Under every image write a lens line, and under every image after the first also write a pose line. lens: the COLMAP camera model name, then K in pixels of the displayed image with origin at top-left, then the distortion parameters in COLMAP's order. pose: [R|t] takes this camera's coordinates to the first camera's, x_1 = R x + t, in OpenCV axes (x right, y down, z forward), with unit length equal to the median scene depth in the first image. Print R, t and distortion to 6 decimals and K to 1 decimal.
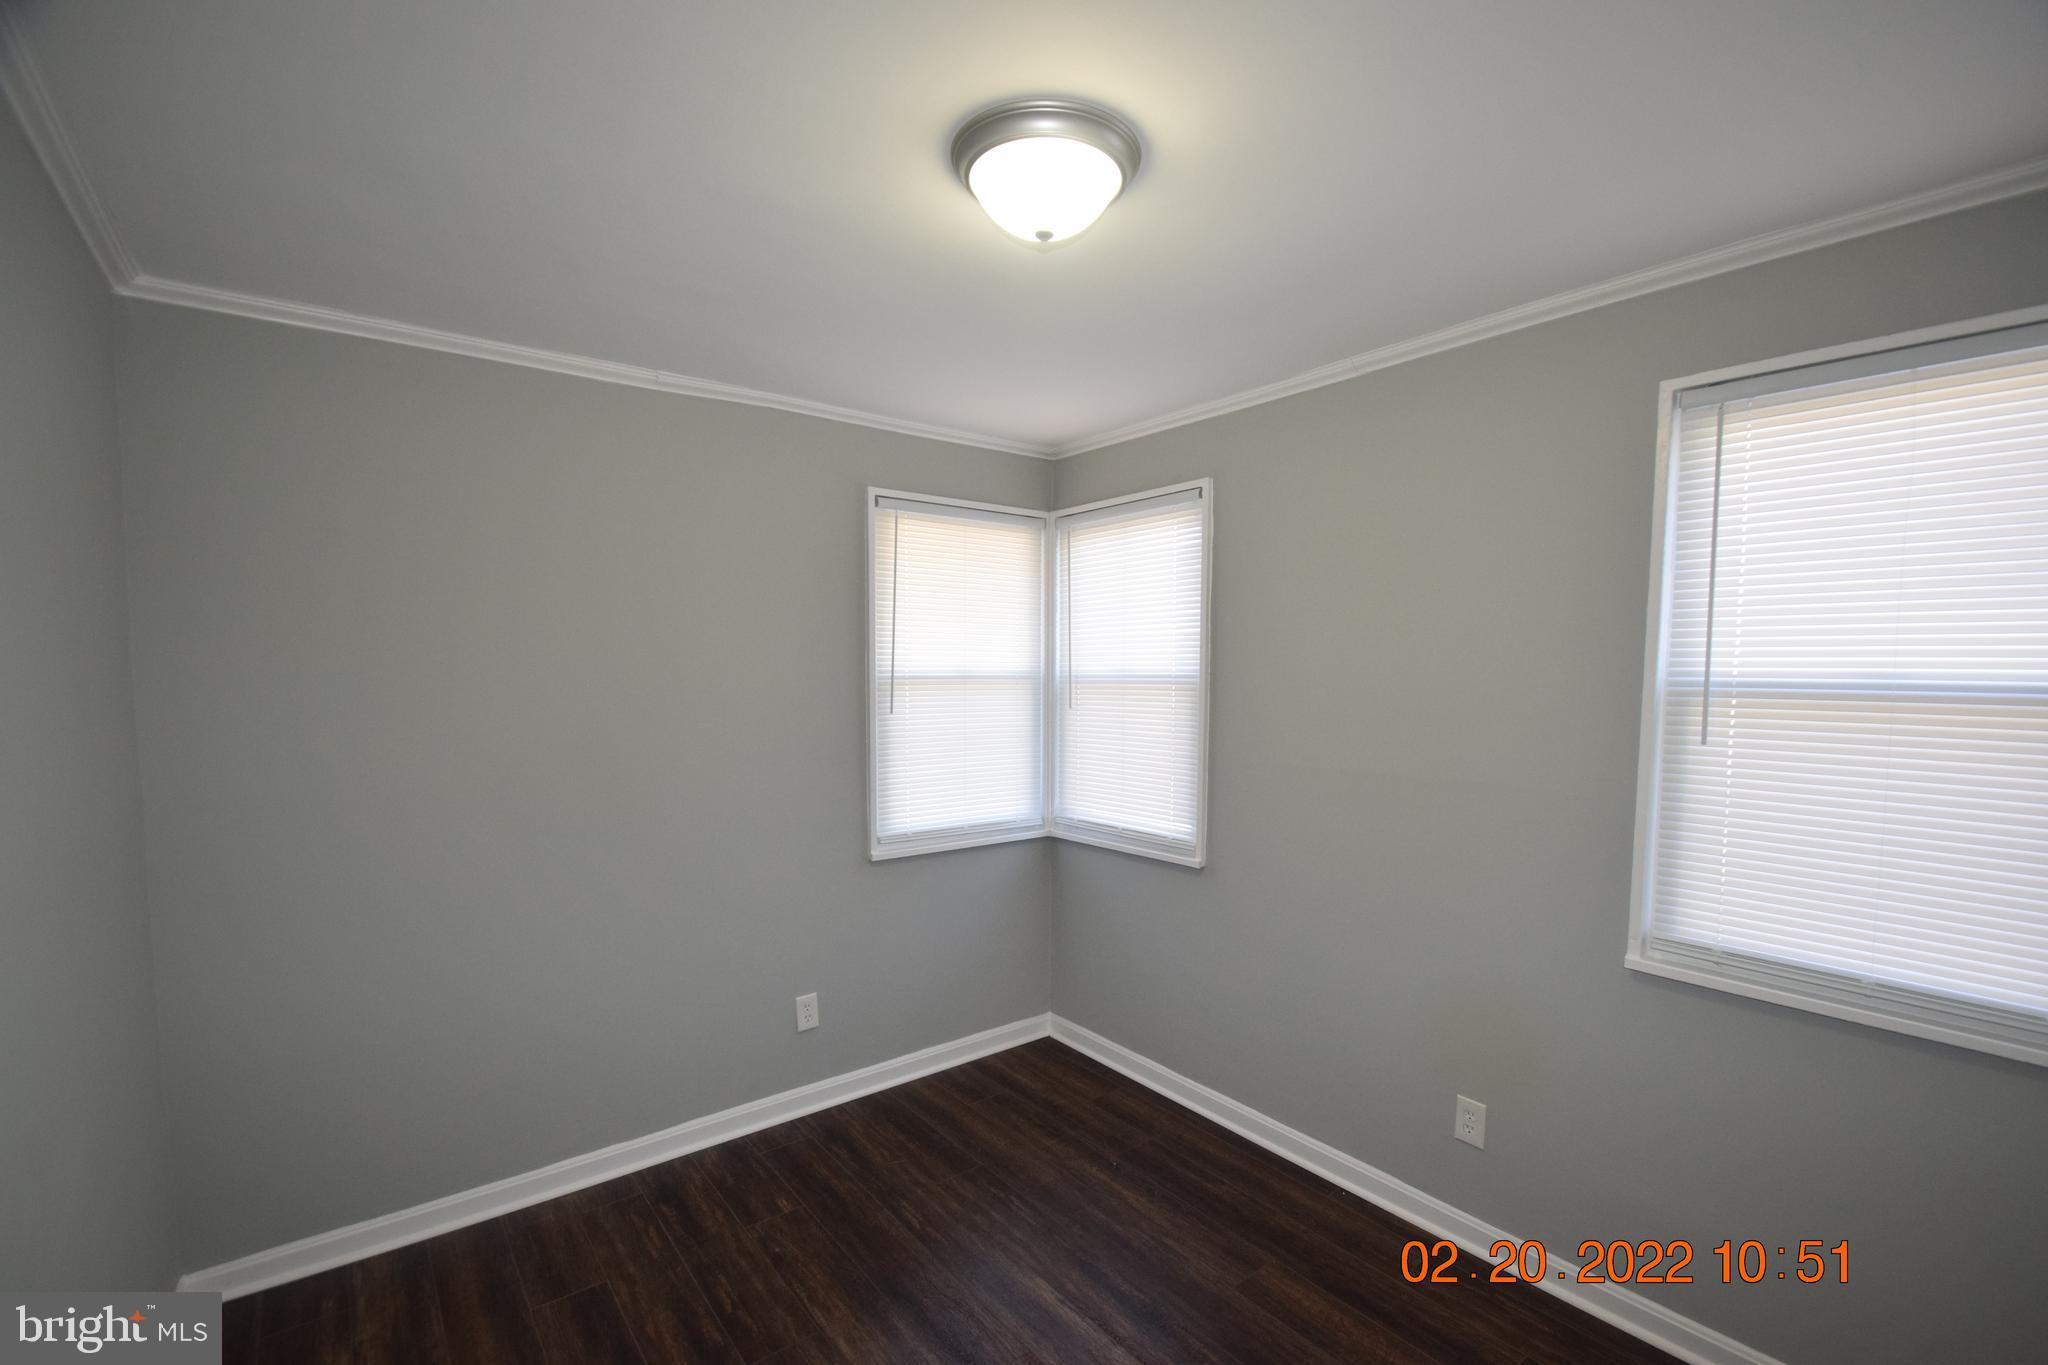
lens RADIAL K [[911.4, 0, 1037.5], [0, 911.4, 730.4], [0, 0, 1]] dist [0.022930, -0.022339]
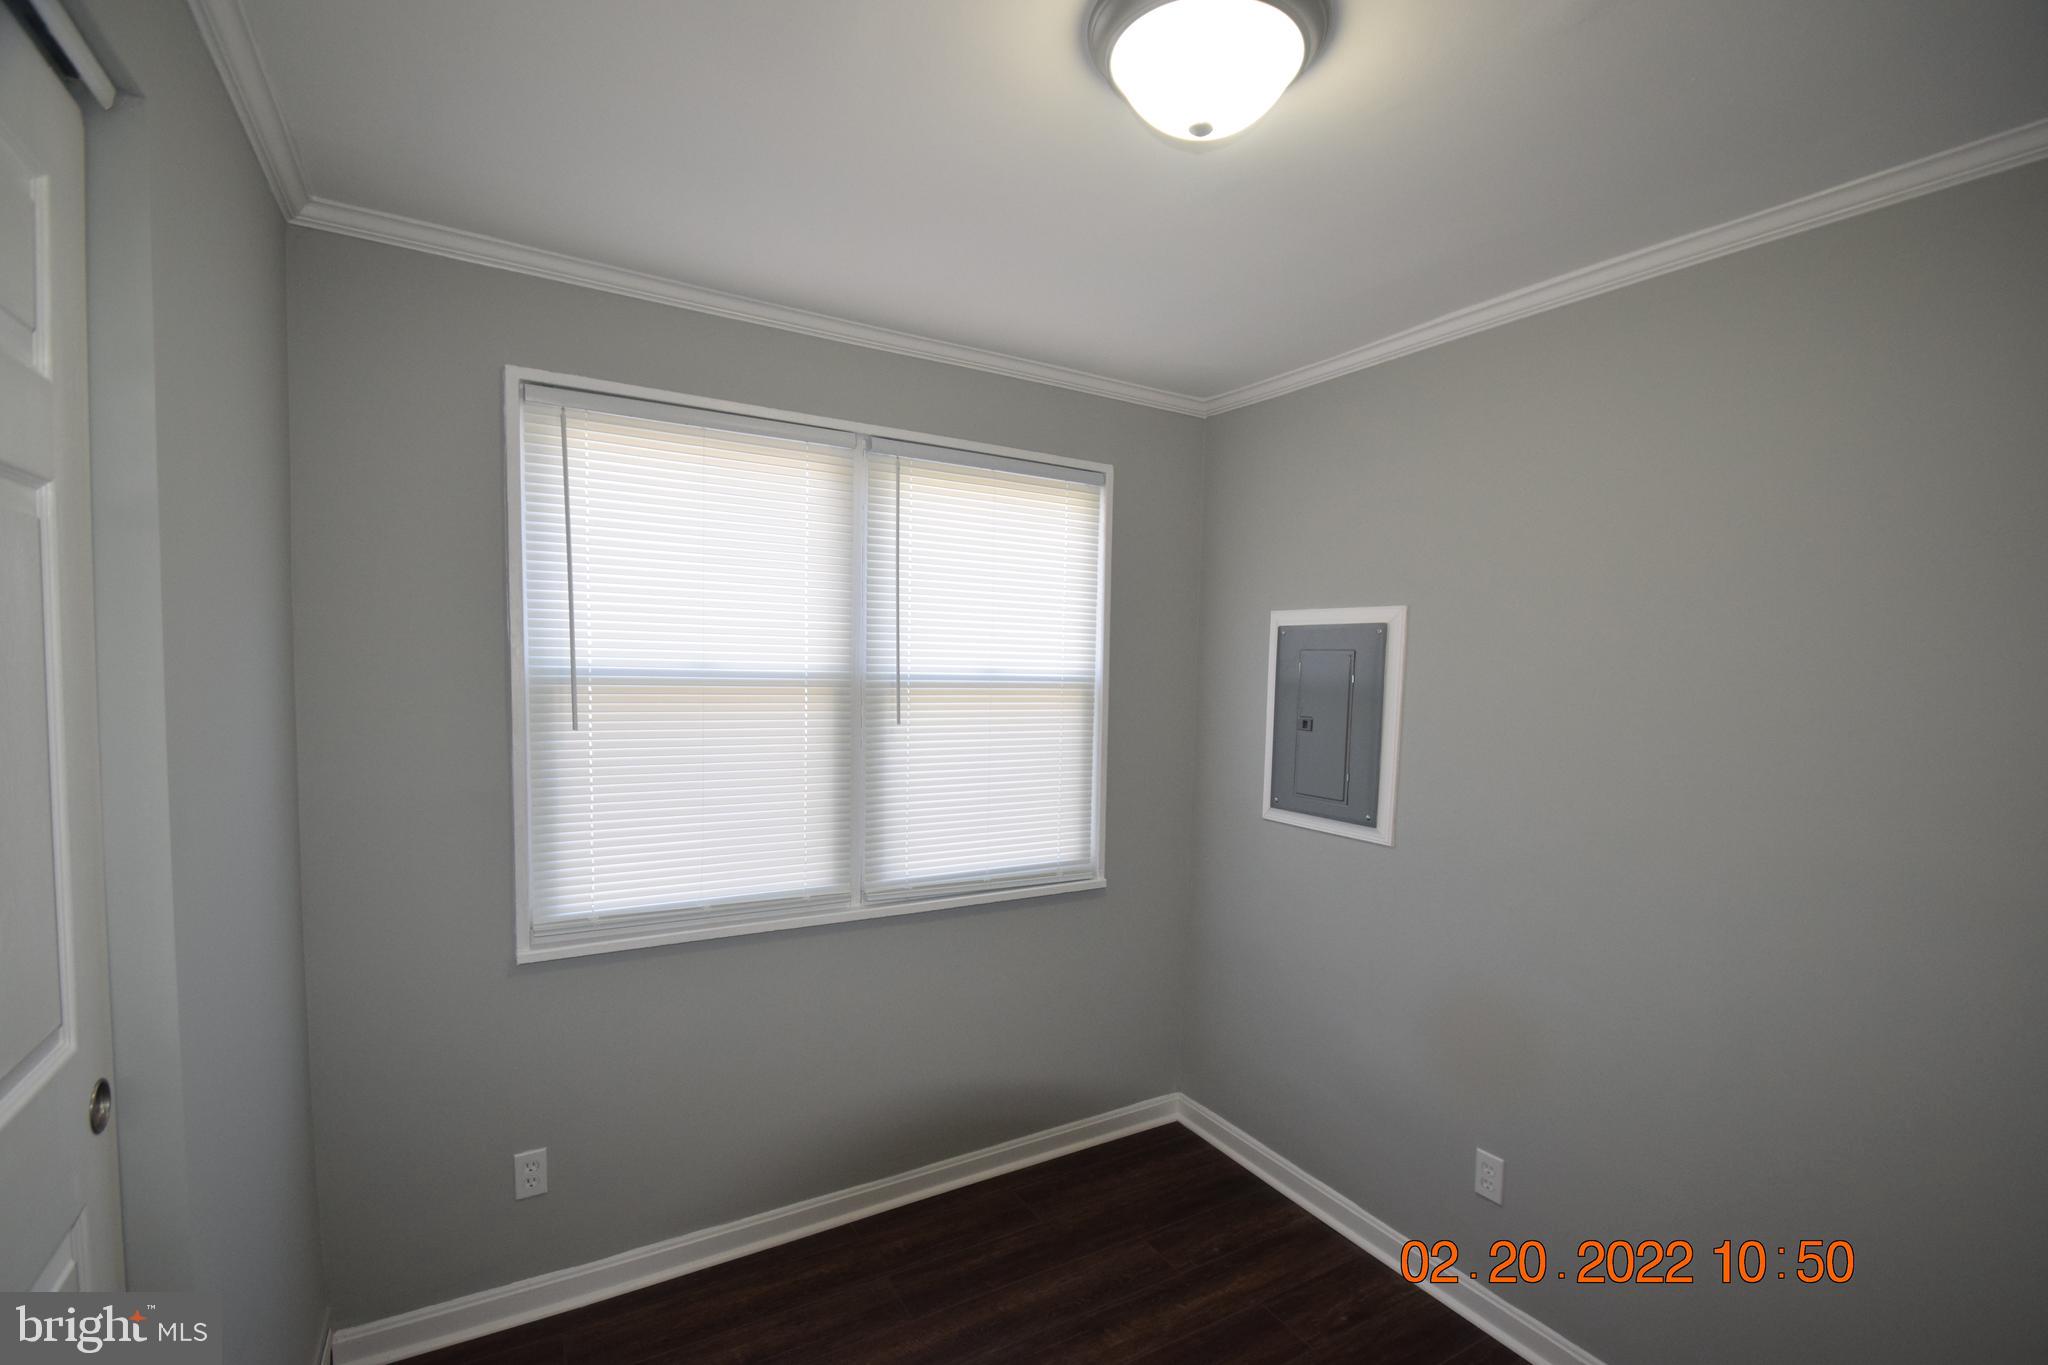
lens RADIAL K [[911.4, 0, 1037.5], [0, 911.4, 730.4], [0, 0, 1]] dist [0.022930, -0.022339]
pose [[0.117387, -0.067130, 0.990815, -0.507578], [0.046806, 0.996978, 0.062002, -0.046015], [-0.991983, 0.039097, 0.120175, 0.653458]]
